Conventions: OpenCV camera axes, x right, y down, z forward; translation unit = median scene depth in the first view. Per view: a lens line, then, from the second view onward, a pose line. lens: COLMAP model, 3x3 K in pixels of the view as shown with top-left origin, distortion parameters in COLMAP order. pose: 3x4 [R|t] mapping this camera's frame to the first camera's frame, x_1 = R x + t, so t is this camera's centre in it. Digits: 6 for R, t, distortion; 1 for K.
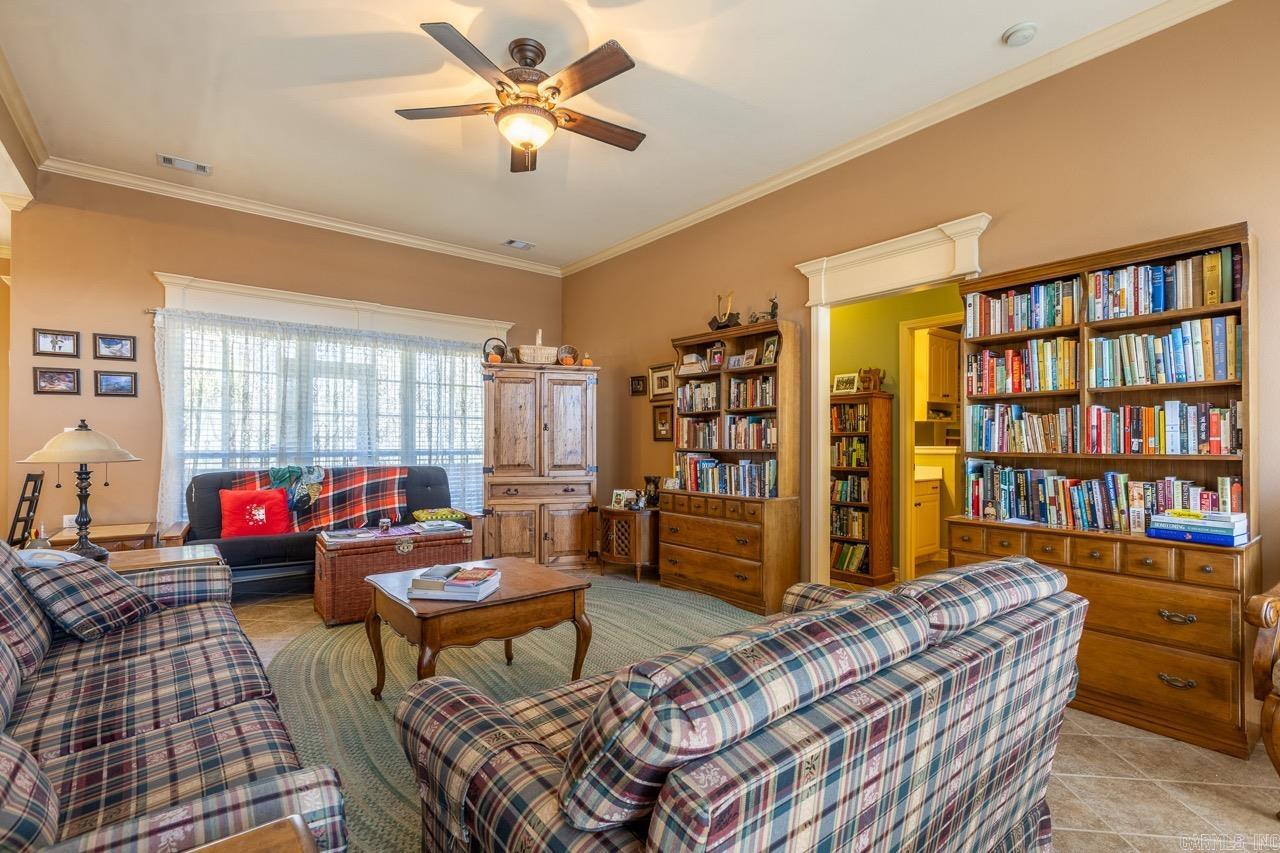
lens RADIAL K [[579.4, 0, 636.1], [0, 579.4, 438.2], [0, 0, 1]] dist [-0.000974, -0.000012]
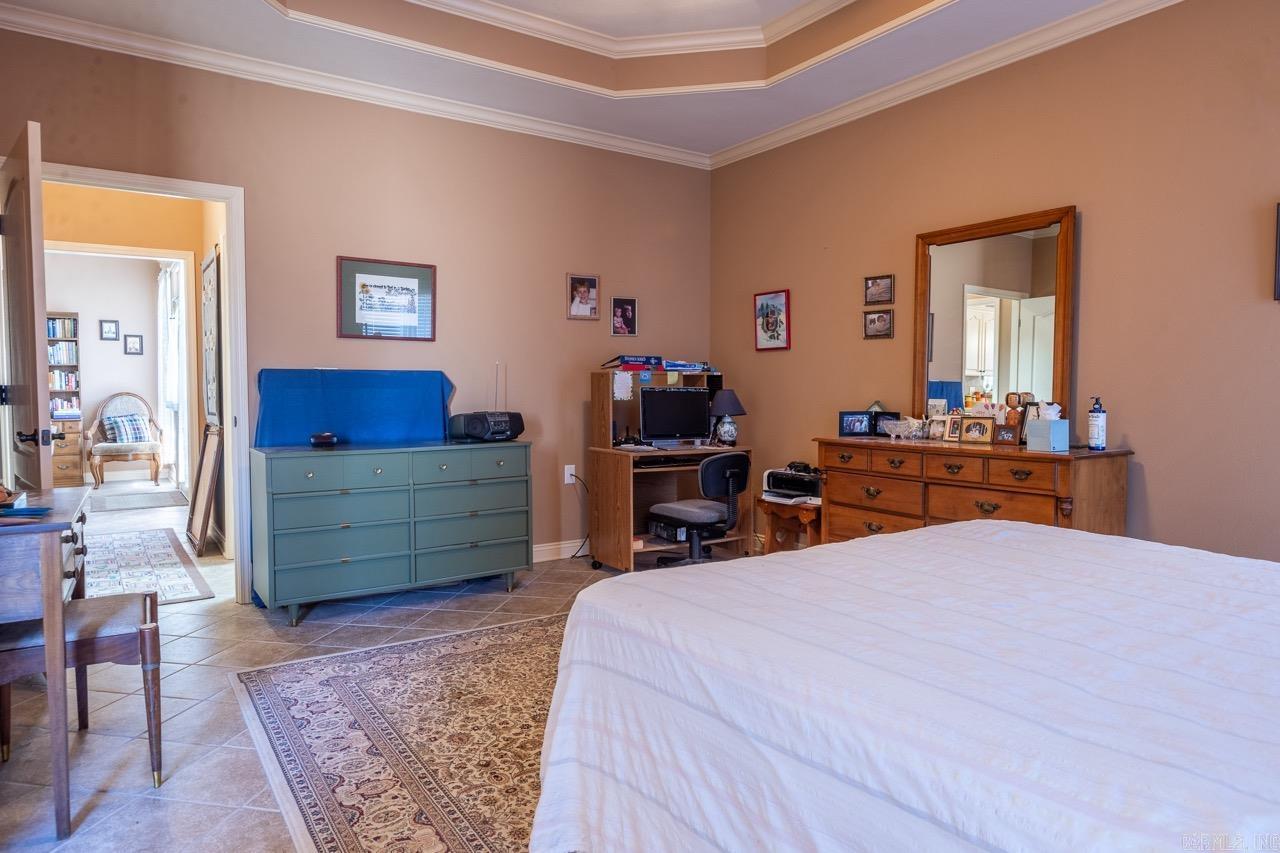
lens RADIAL K [[786.5, 0, 640.0], [0, 786.5, 426.5], [0, 0, 1]] dist [-0.003658, -0.001561]
pose [[0.089223, -0.046857, 0.994909, -1.510549], [-0.007268, 0.998836, 0.047694, 0.002746], [-0.995985, -0.011486, 0.088778, -1.242400]]
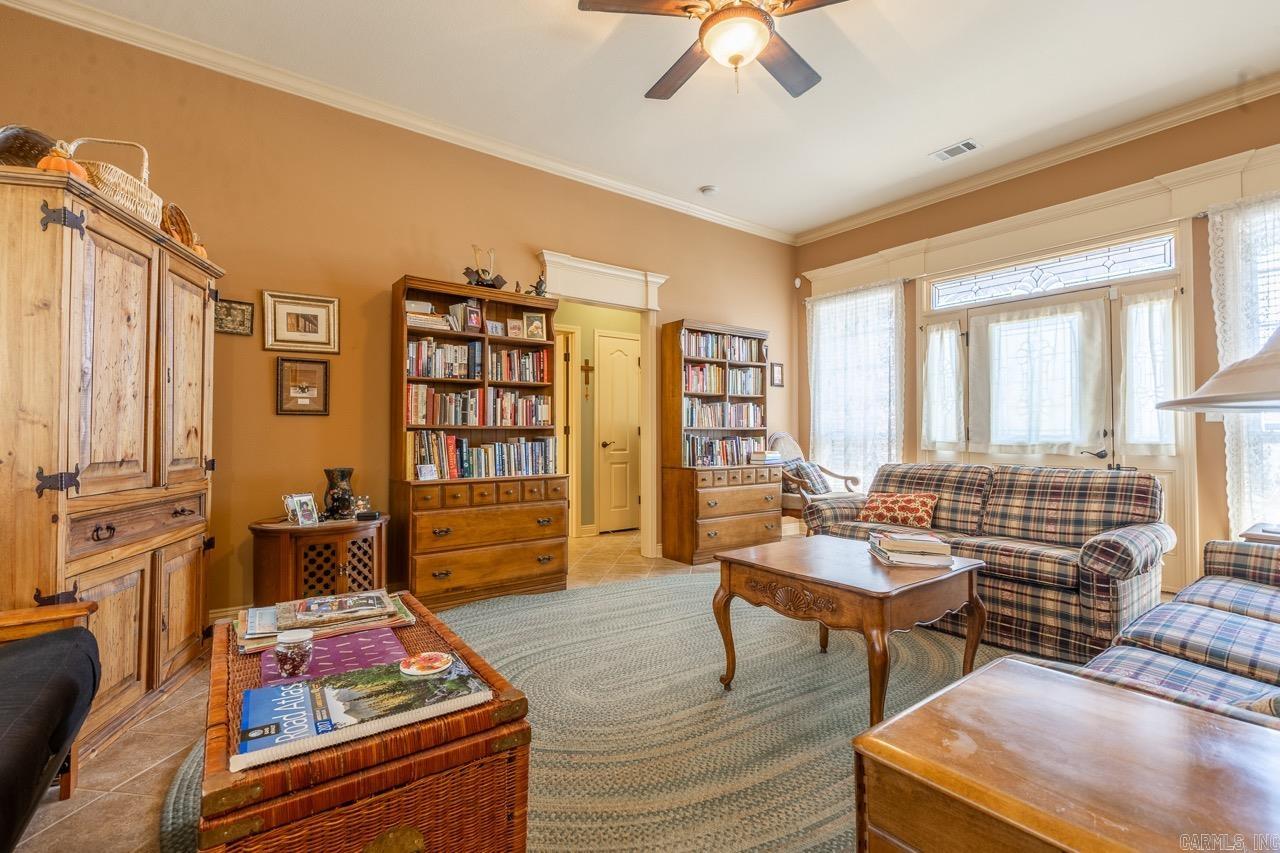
lens RADIAL K [[579.5, 0, 635.0], [0, 579.5, 426.5], [0, 0, 1]] dist [-0.002461, -0.000264]
pose [[0.042475, 0.016486, 0.998962, -0.745682], [-0.001373, 0.999864, -0.016442, 0.035406], [-0.999097, -0.000673, 0.042492, 0.787608]]
